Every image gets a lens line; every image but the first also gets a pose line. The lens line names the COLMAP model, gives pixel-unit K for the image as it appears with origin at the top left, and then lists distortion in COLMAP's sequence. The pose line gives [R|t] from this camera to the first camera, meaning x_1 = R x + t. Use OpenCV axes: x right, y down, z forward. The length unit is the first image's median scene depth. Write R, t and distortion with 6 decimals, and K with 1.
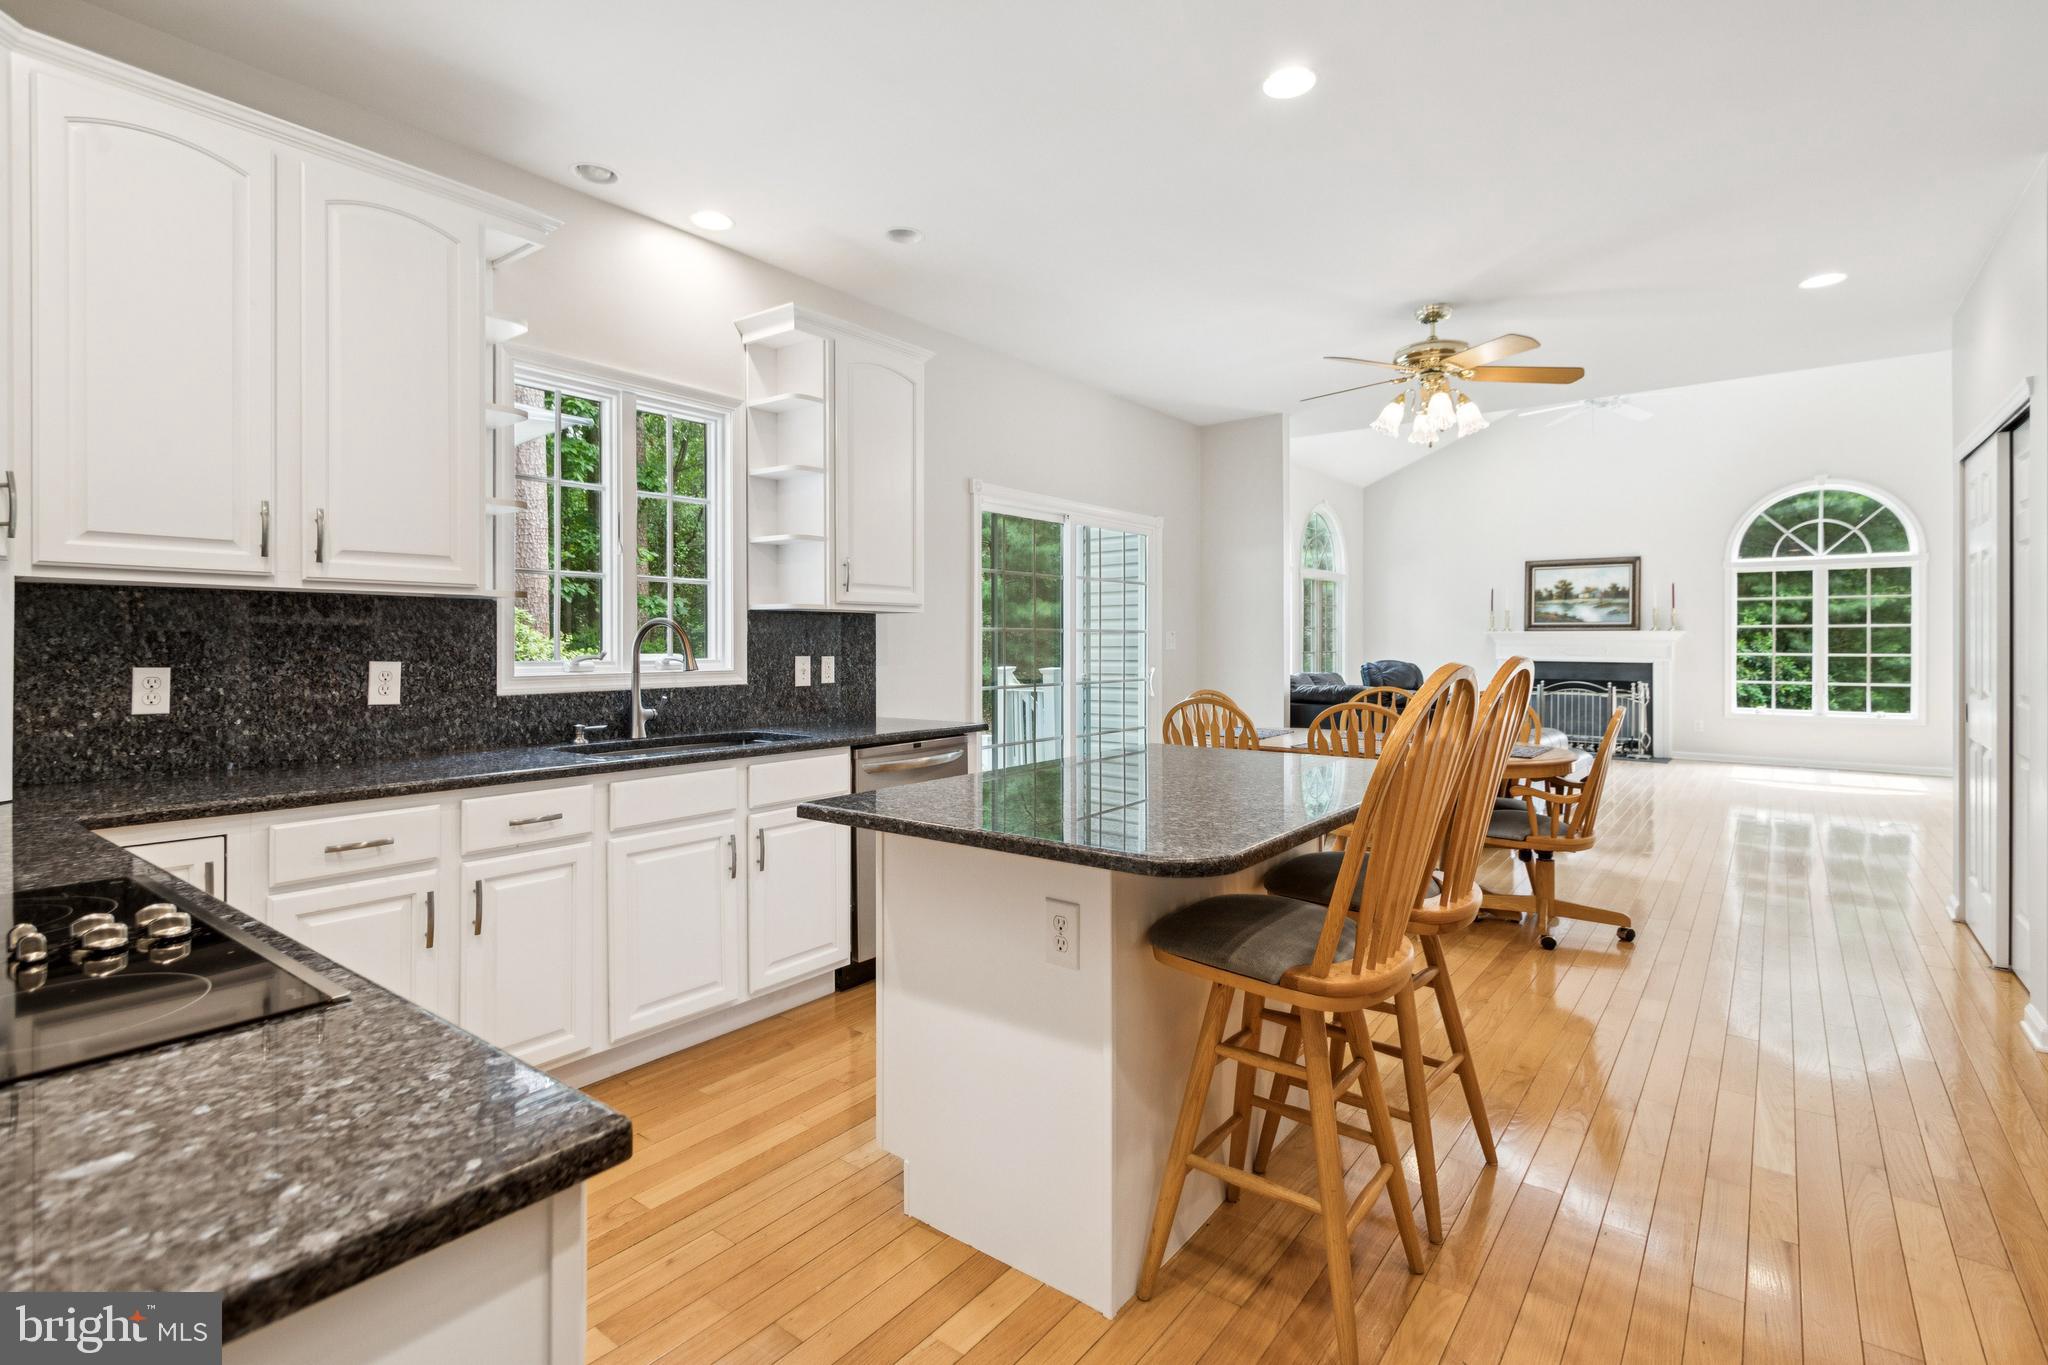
lens RADIAL K [[995.2, 0, 1028.2], [0, 995.2, 634.5], [0, 0, 1]] dist [0.033653, -0.013226]
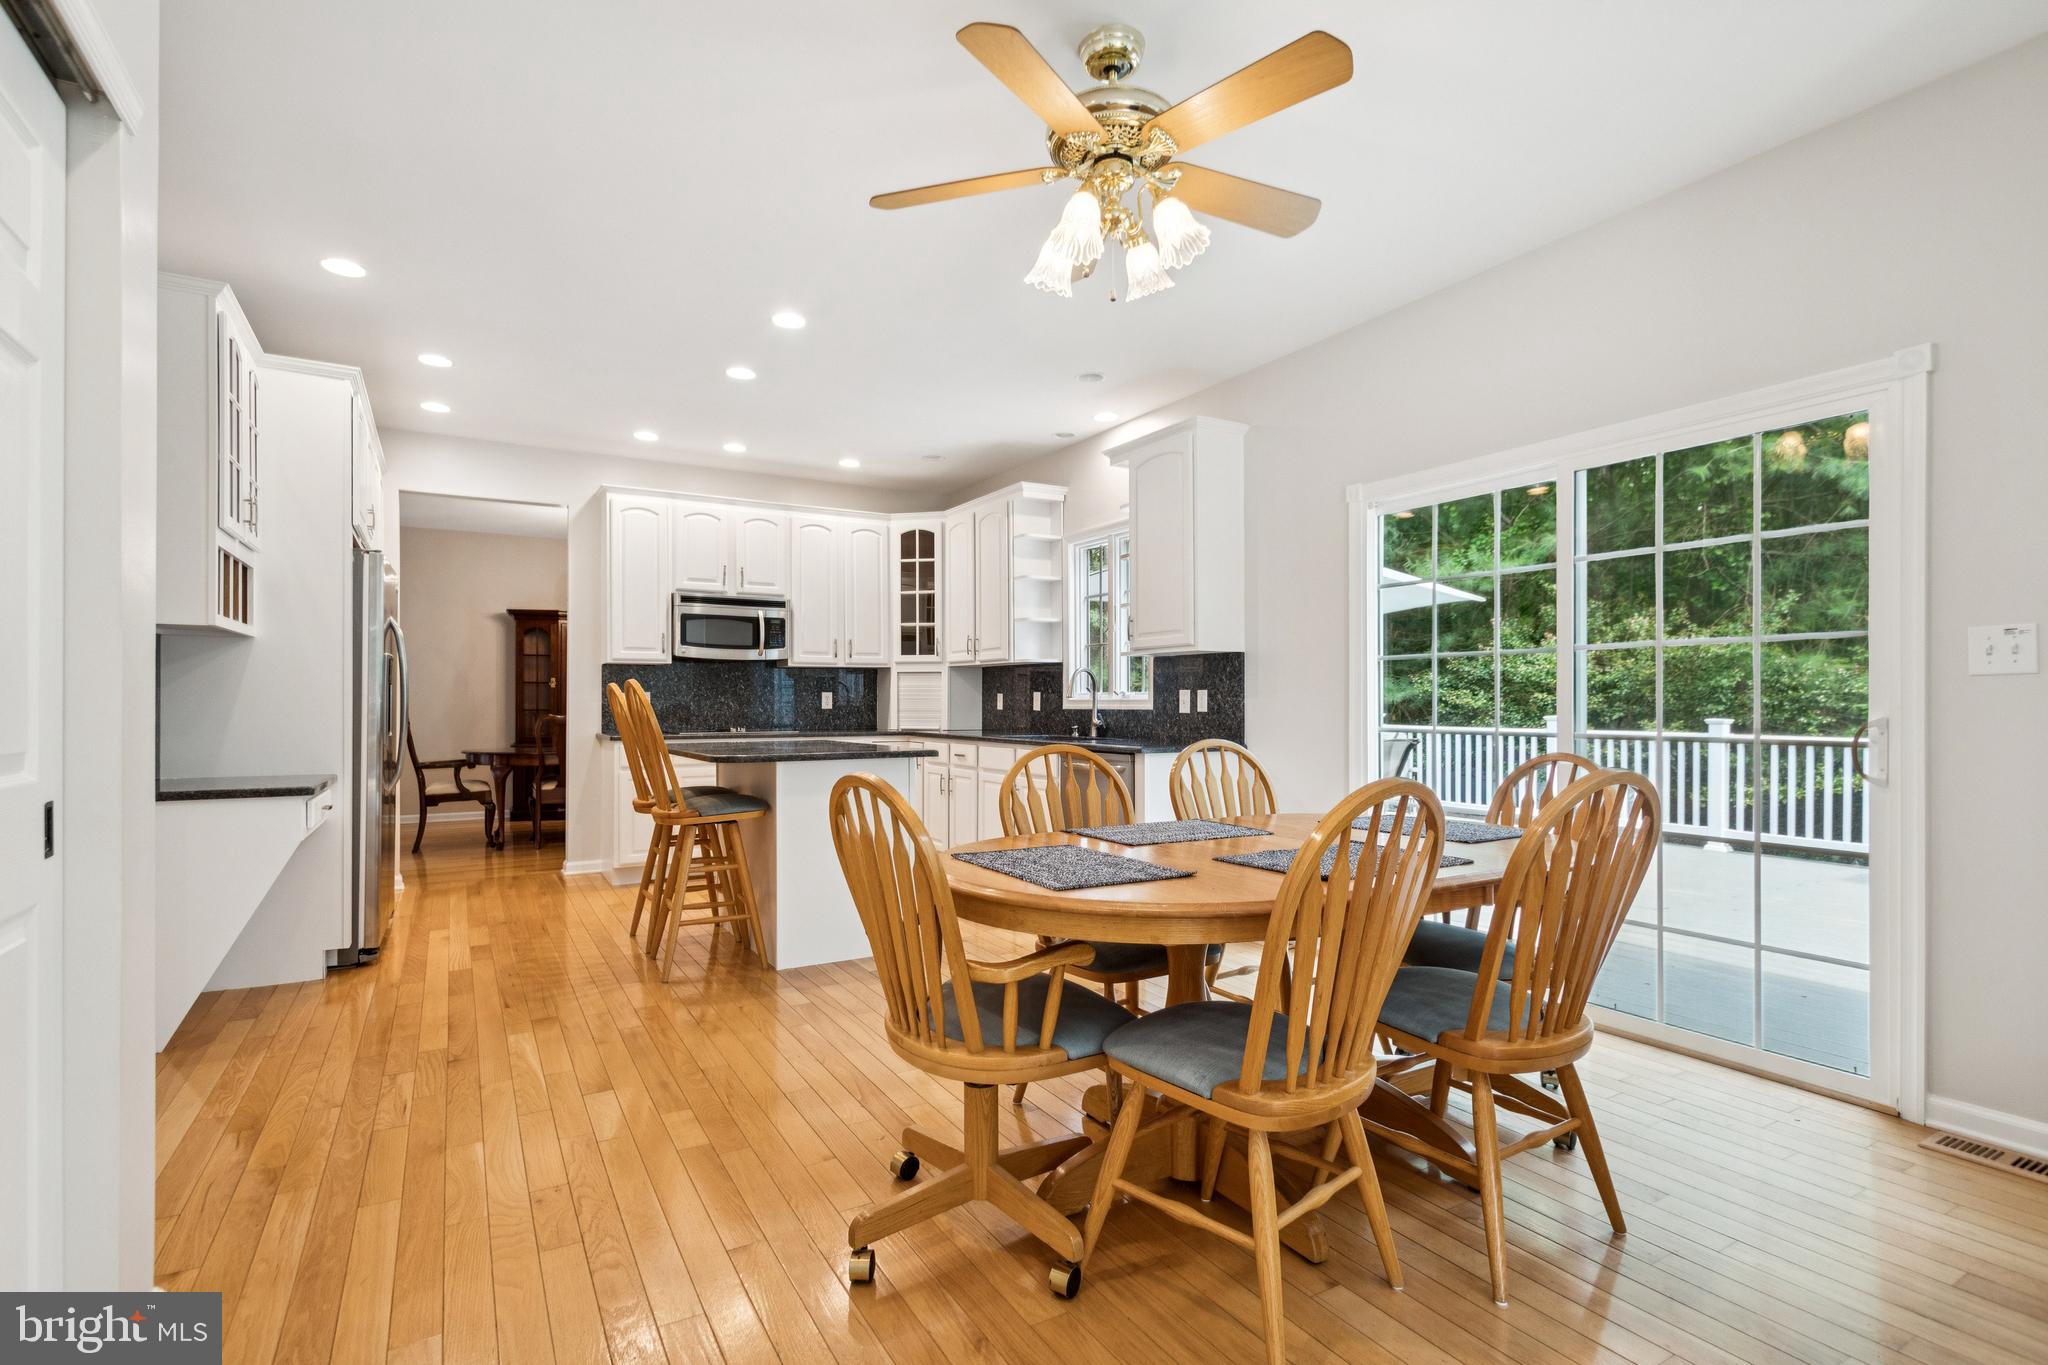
lens RADIAL K [[1030.6, 0, 1031.2], [0, 1030.6, 702.6], [0, 0, 1]] dist [0.037731, 0.000179]
pose [[-0.409001, -0.006824, -0.912508, 1.267198], [0.000548, 0.999970, -0.007724, 0.056627], [0.912534, -0.003659, -0.408985, 1.603413]]
